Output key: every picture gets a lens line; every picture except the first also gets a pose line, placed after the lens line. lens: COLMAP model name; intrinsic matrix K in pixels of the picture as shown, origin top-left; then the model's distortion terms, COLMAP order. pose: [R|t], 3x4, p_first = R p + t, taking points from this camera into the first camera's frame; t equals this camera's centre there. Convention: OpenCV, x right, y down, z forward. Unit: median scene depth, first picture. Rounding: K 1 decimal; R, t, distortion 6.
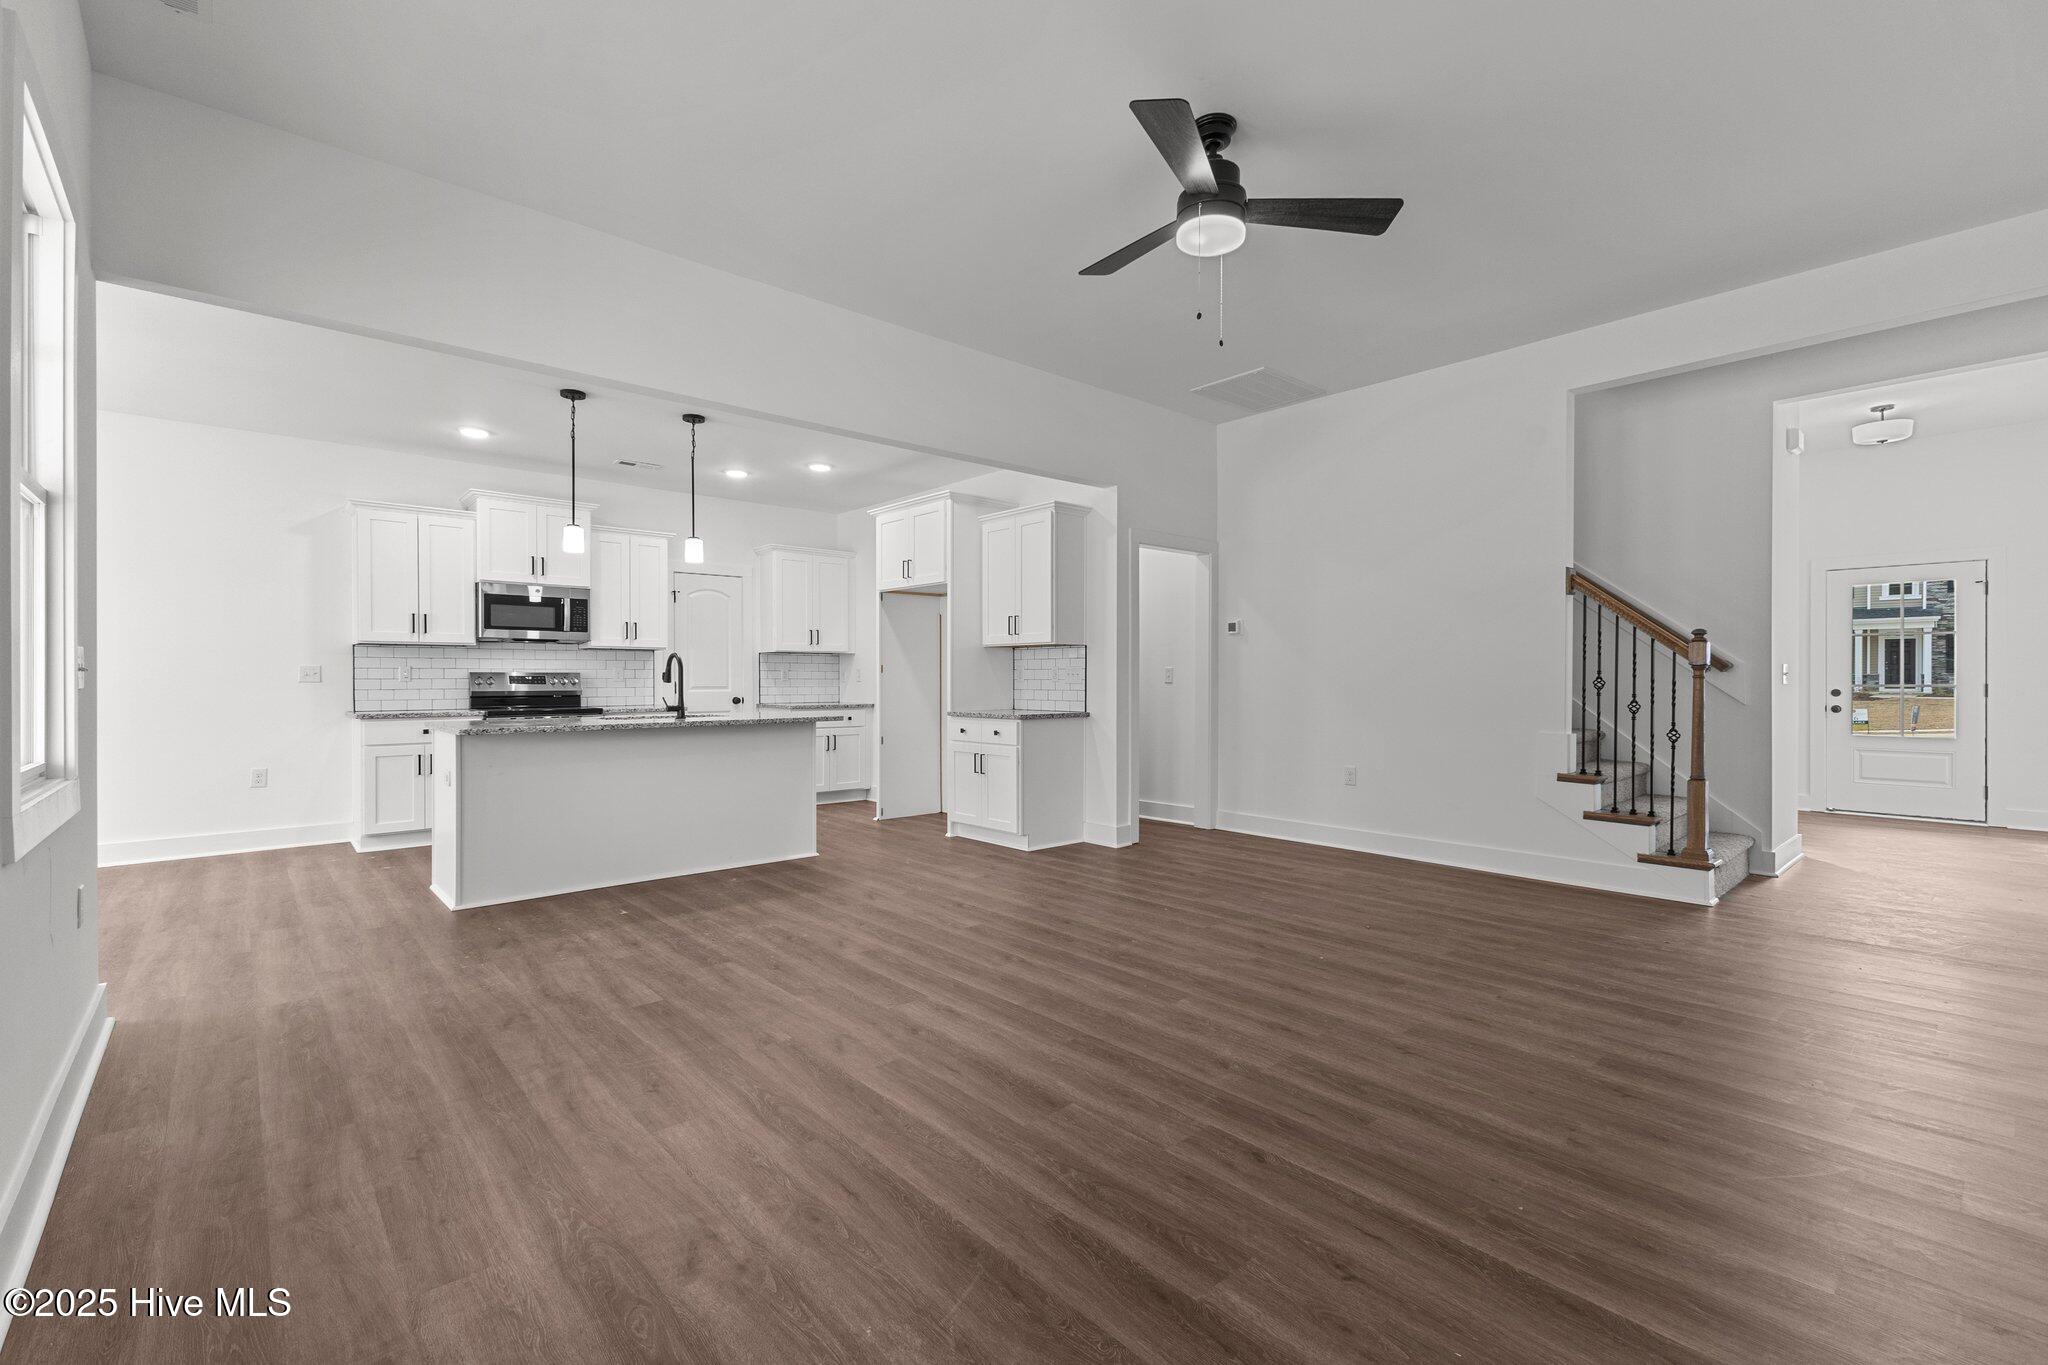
lens RADIAL K [[884.0, 0, 1019.3], [0, 884.0, 681.9], [0, 0, 1]] dist [0.001651, 0.000225]
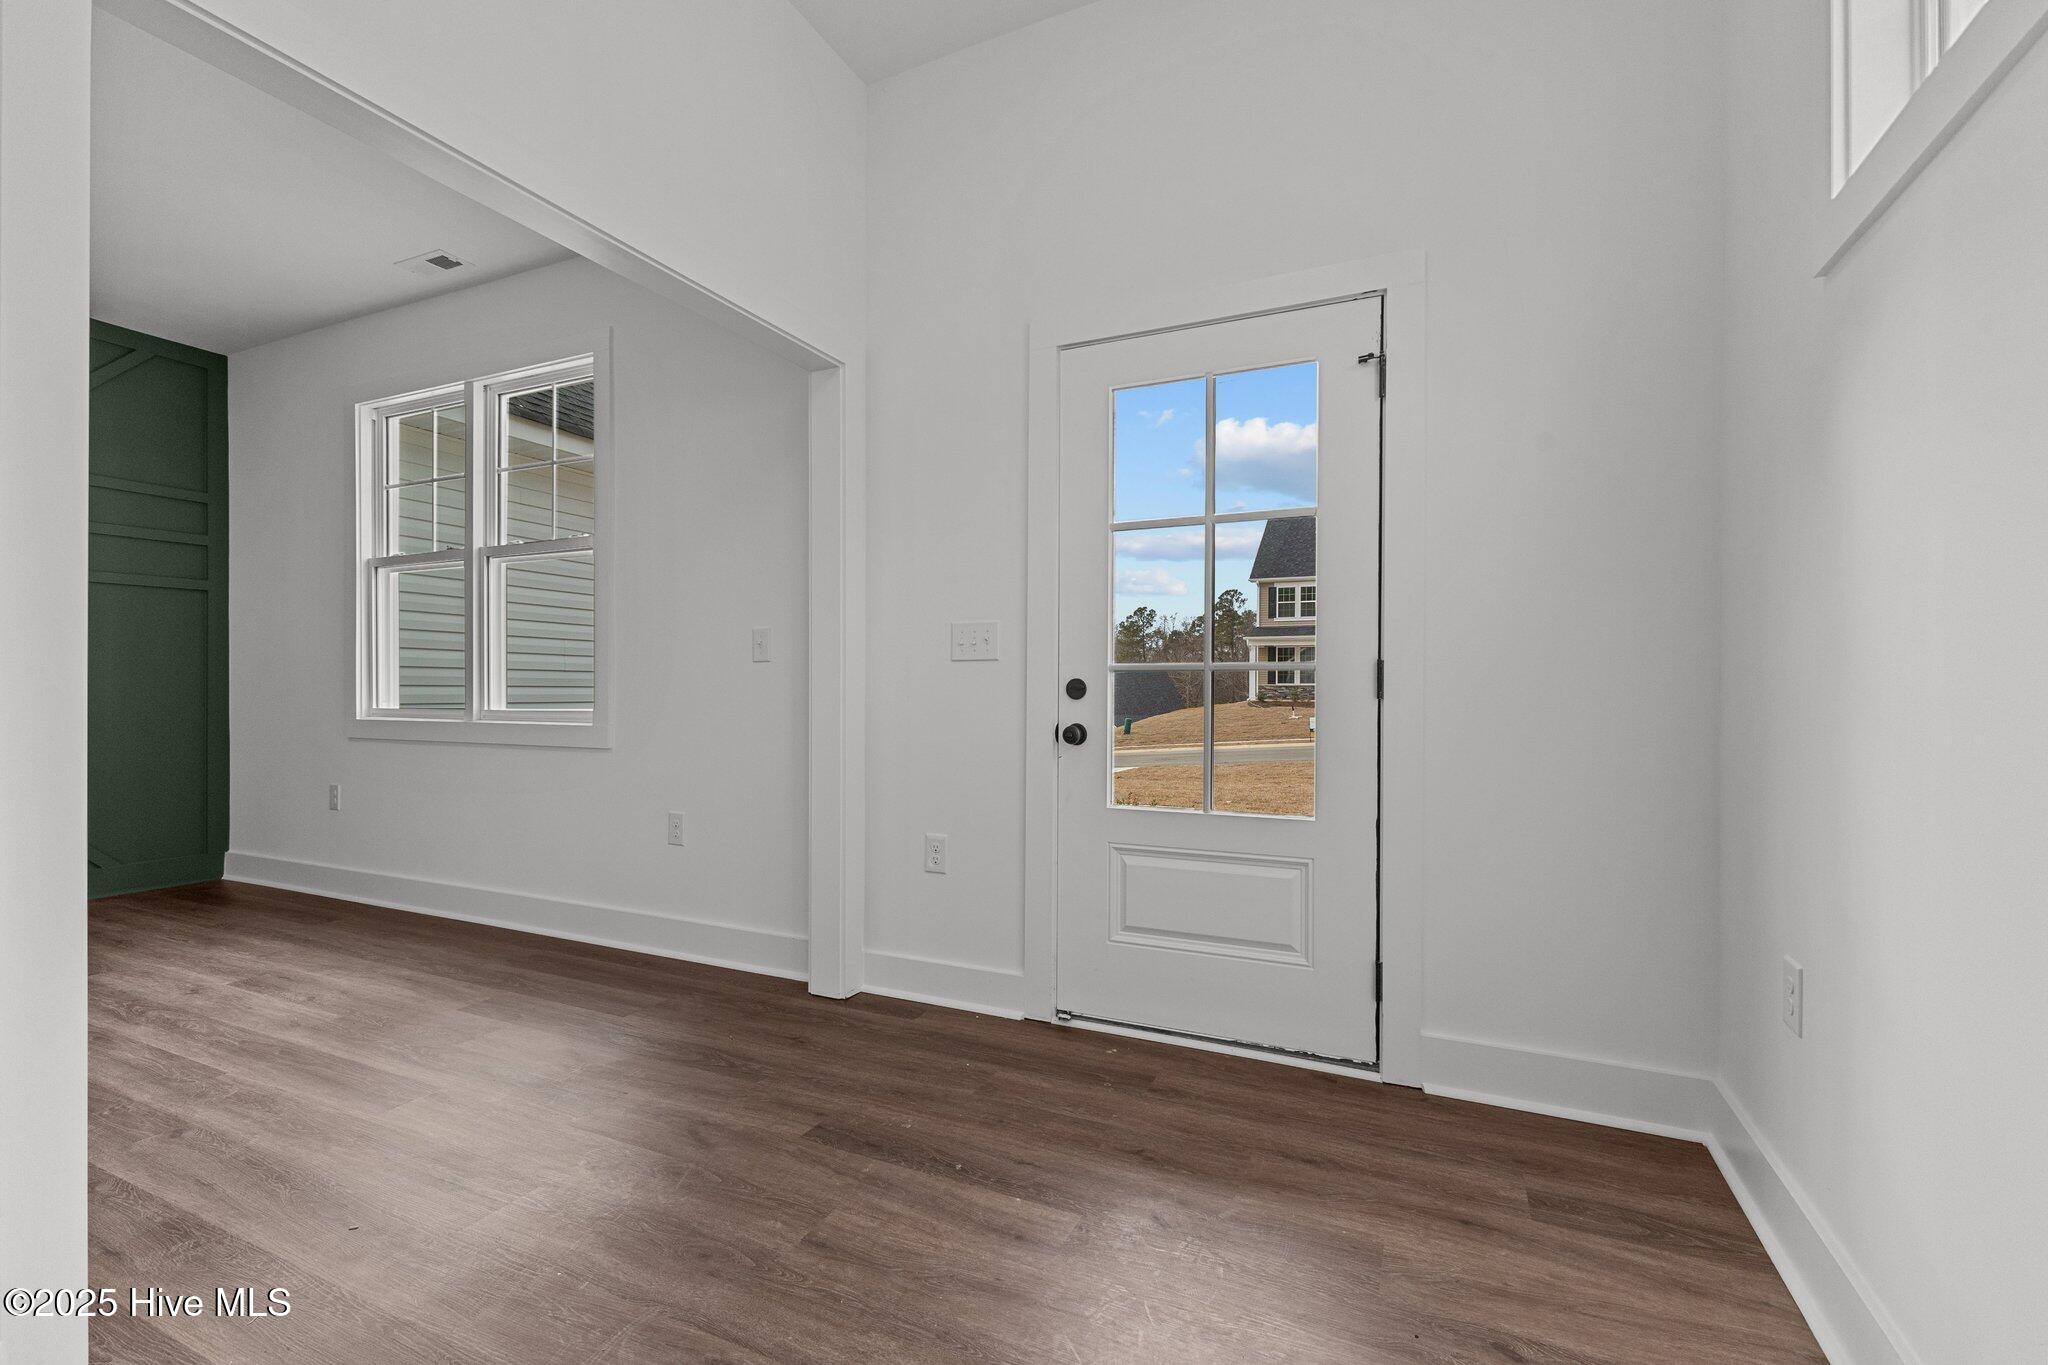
lens RADIAL K [[884.0, 0, 1032.0], [0, 884.0, 689.5], [0, 0, 1]] dist [0.001651, 0.000225]
pose [[0.919943, 0.003005, 0.392040, 0.774488], [-0.002724, 0.999995, -0.001273, 0.013040], [-0.392042, 0.000103, 0.919947, 0.686175]]
